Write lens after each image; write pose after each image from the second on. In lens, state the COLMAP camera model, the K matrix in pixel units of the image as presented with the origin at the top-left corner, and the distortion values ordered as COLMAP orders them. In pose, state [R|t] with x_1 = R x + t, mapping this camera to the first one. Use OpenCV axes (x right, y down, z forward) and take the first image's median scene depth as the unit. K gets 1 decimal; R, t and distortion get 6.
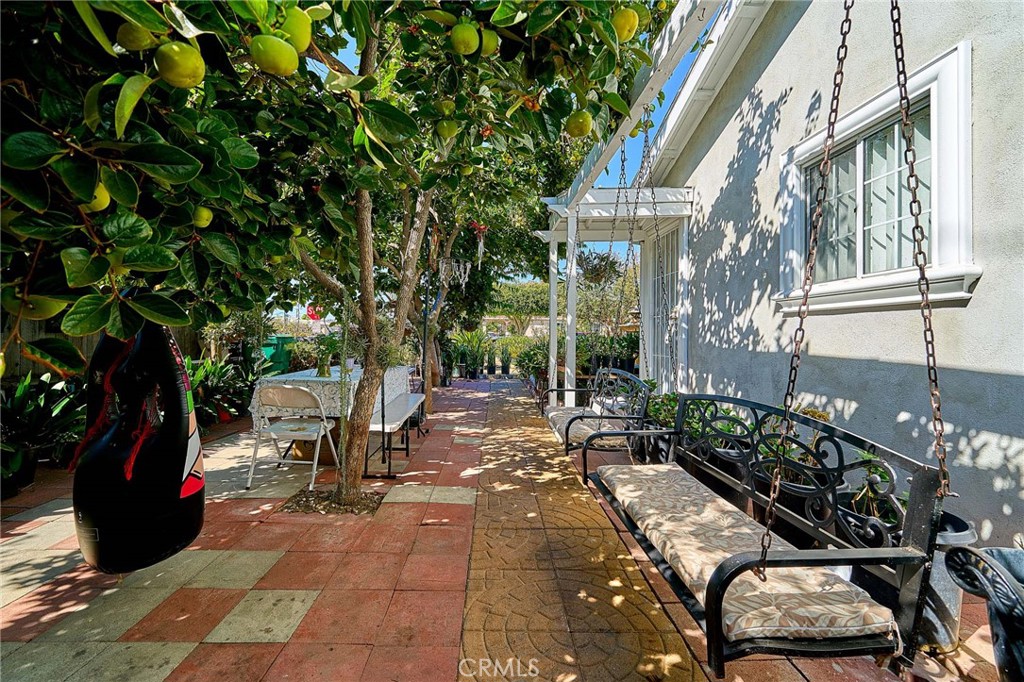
lens RADIAL K [[348.7, 0, 518.6], [0, 348.7, 339.1], [0, 0, 1]] dist [-0.001748, -0.000135]
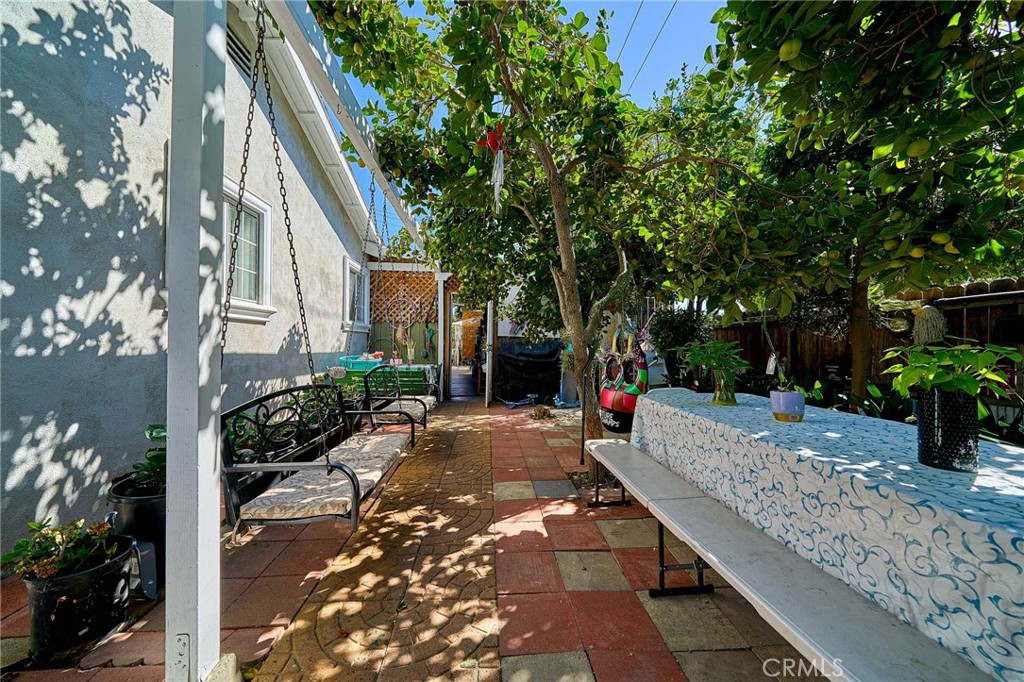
lens RADIAL K [[348.7, 0, 518.6], [0, 348.7, 339.1], [0, 0, 1]] dist [-0.001748, -0.000135]
pose [[-0.999649, -0.020497, -0.016799, -0.143325], [-0.020344, 0.999750, -0.009267, -0.009372], [0.016985, -0.008922, -0.999816, 1.710056]]
